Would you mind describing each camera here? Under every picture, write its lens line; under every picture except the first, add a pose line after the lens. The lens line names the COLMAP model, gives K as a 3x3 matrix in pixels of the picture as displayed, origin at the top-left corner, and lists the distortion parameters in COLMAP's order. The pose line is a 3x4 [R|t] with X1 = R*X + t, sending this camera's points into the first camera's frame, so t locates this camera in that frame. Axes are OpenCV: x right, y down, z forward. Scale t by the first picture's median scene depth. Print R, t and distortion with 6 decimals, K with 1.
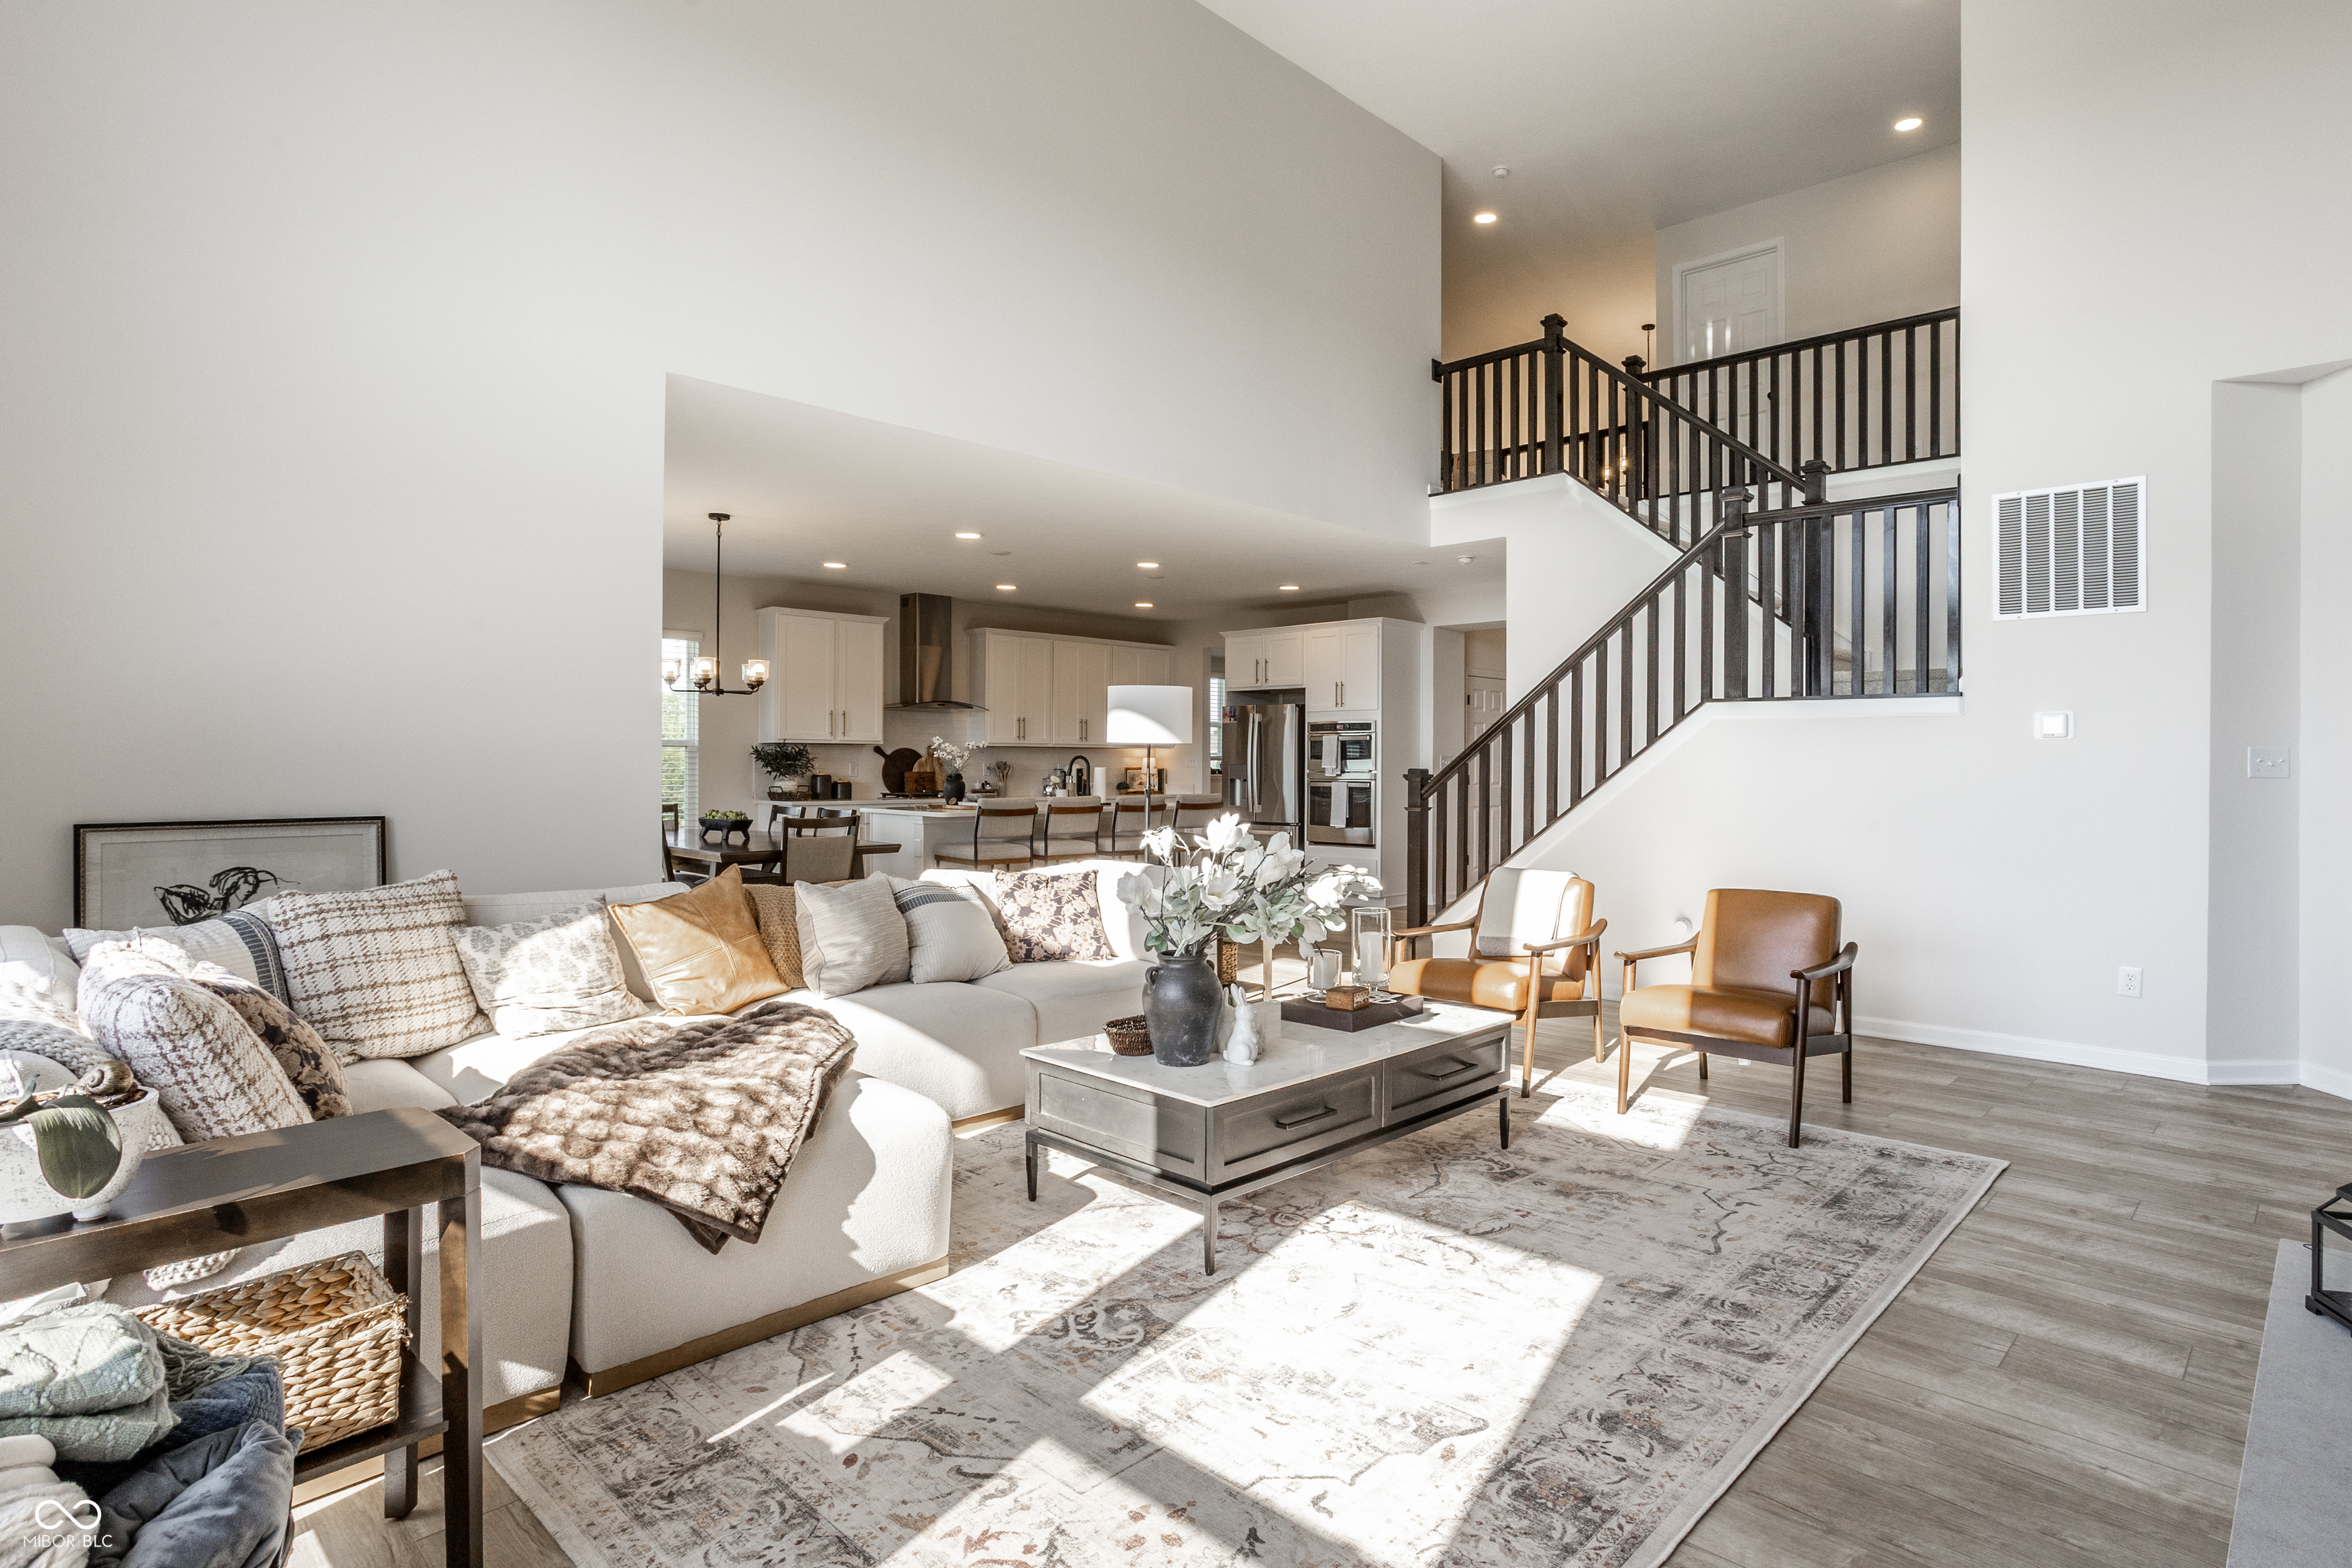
lens RADIAL K [[1195.7, 0, 1234.2], [0, 1195.7, 757.3], [0, 0, 1]] dist [0.000465, 0.039639]
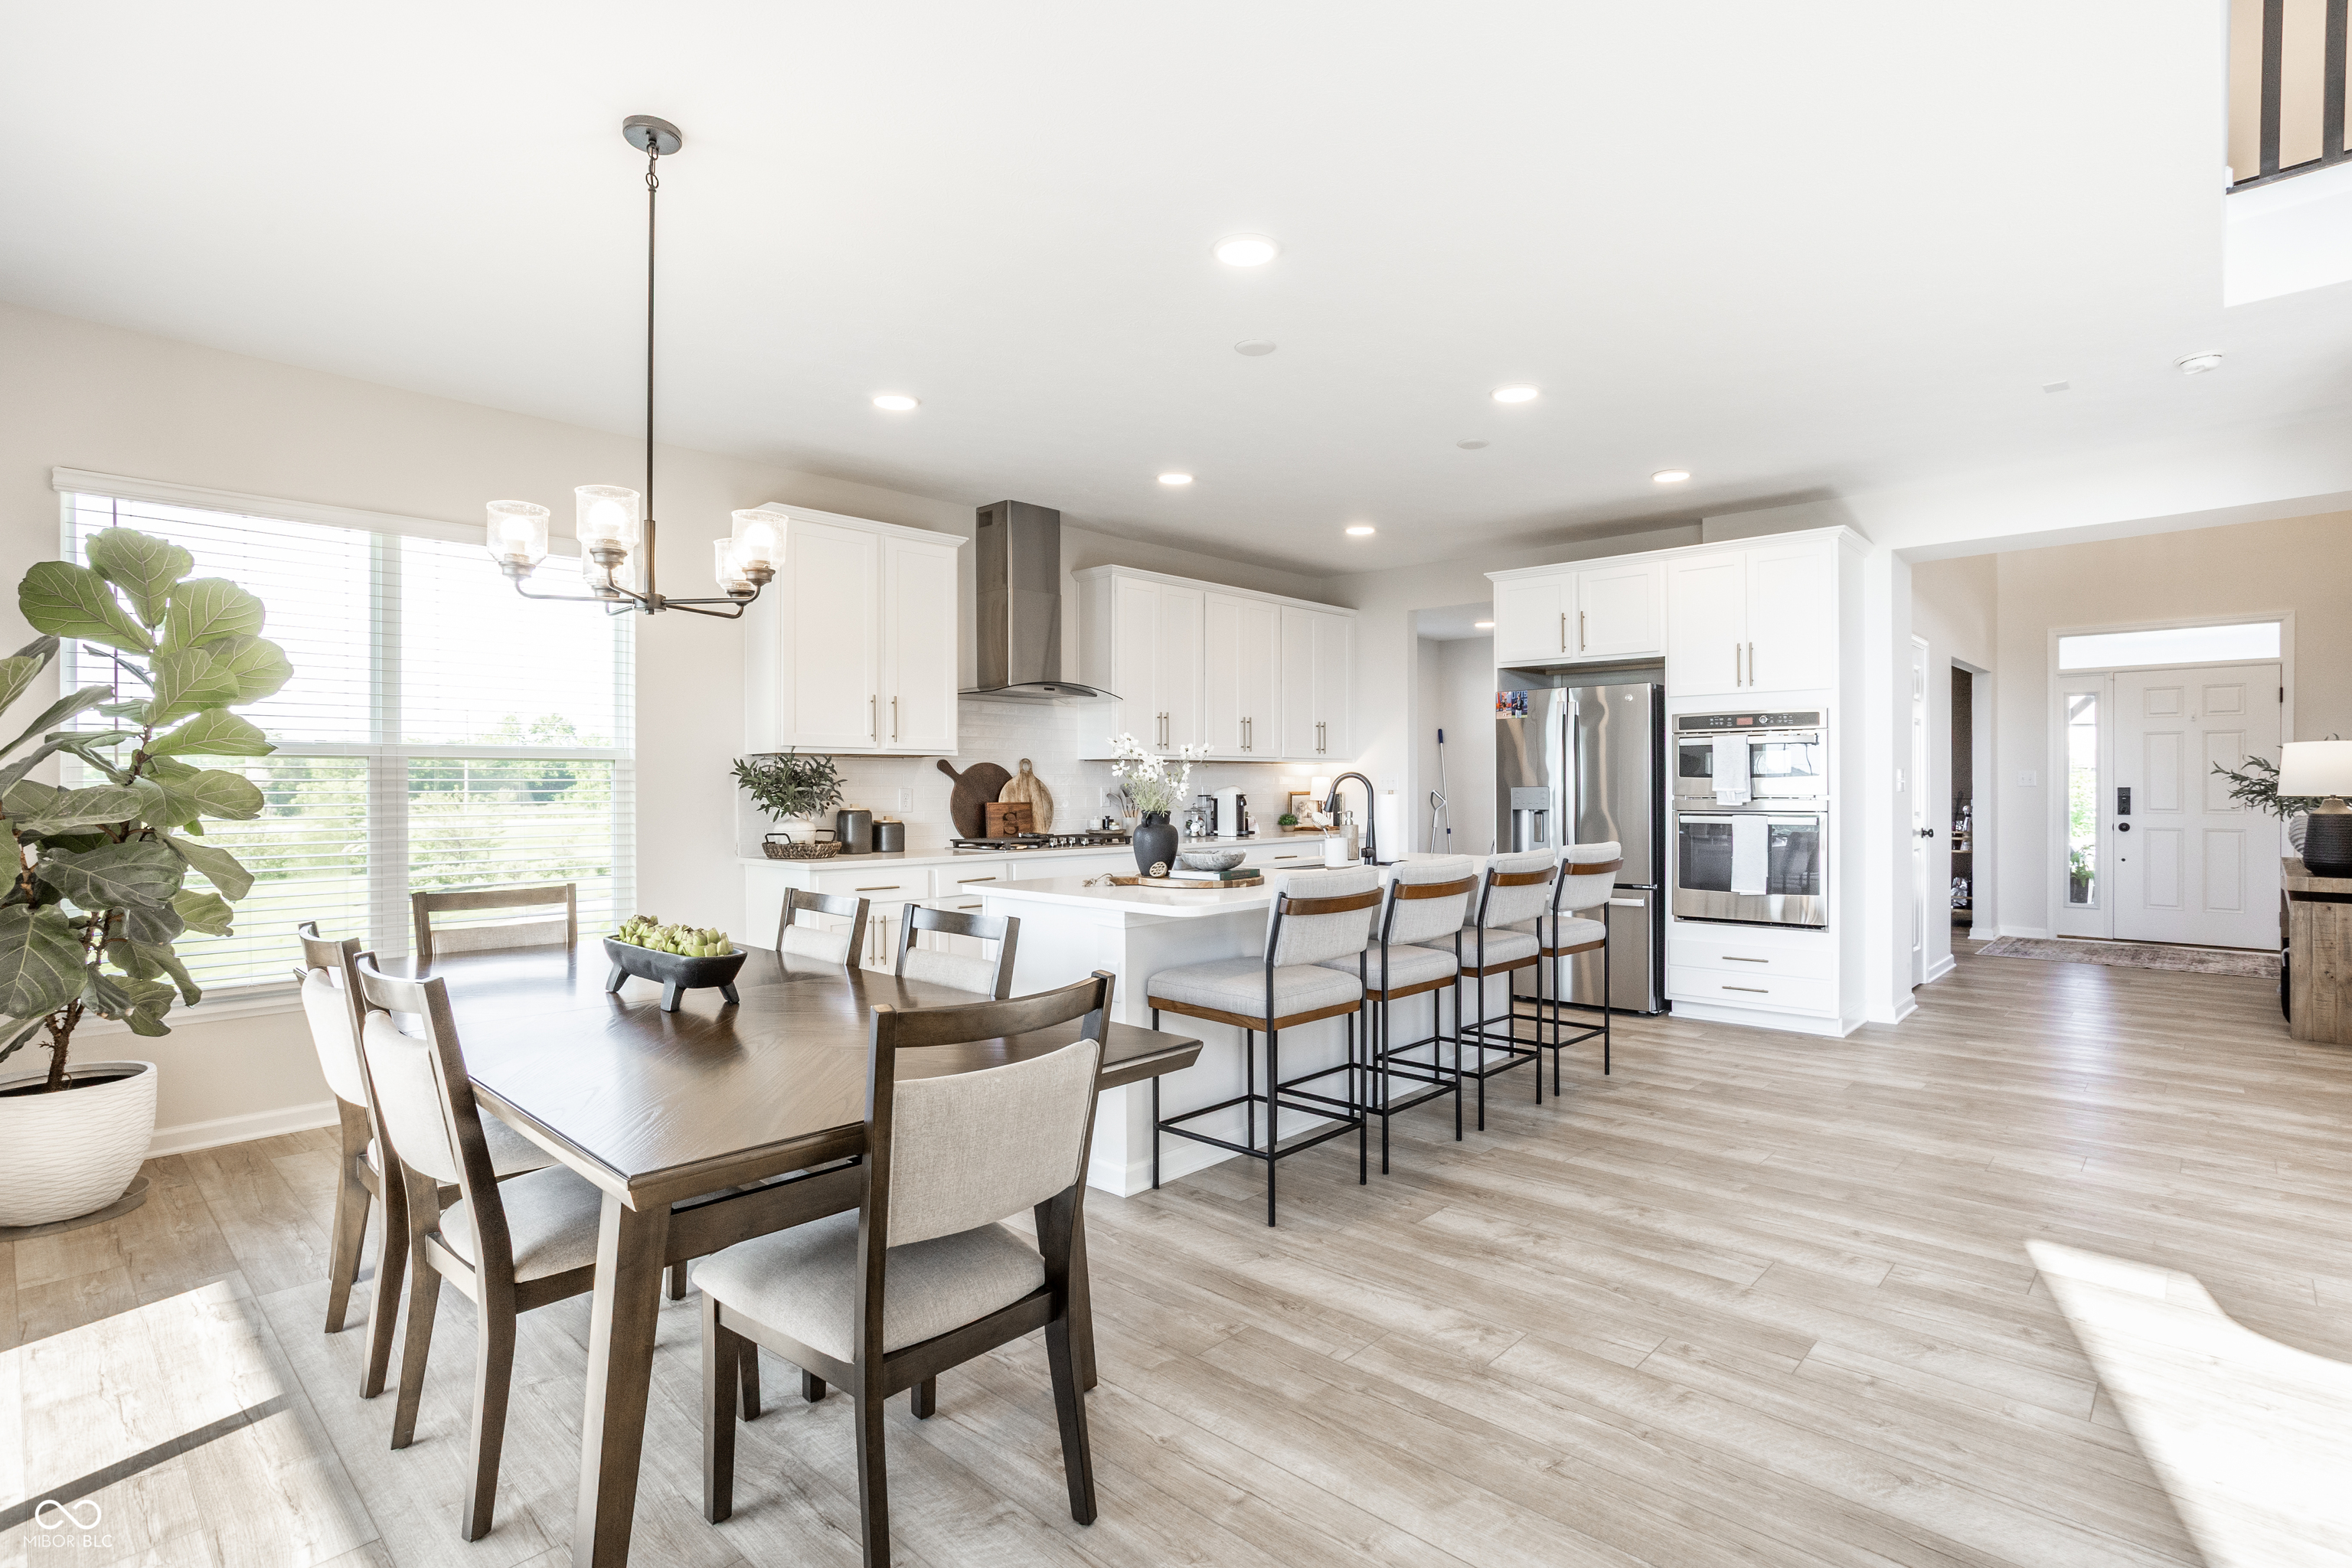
lens RADIAL K [[1142.3, 0, 1193.7], [0, 1142.3, 779.9], [0, 0, 1]] dist [-0.060413, 0.033379]
pose [[0.999926, -0.006966, 0.009986, -0.182871], [0.006959, 0.999975, 0.000819, 0.000889], [-0.009991, -0.000750, 0.999950, 0.444600]]
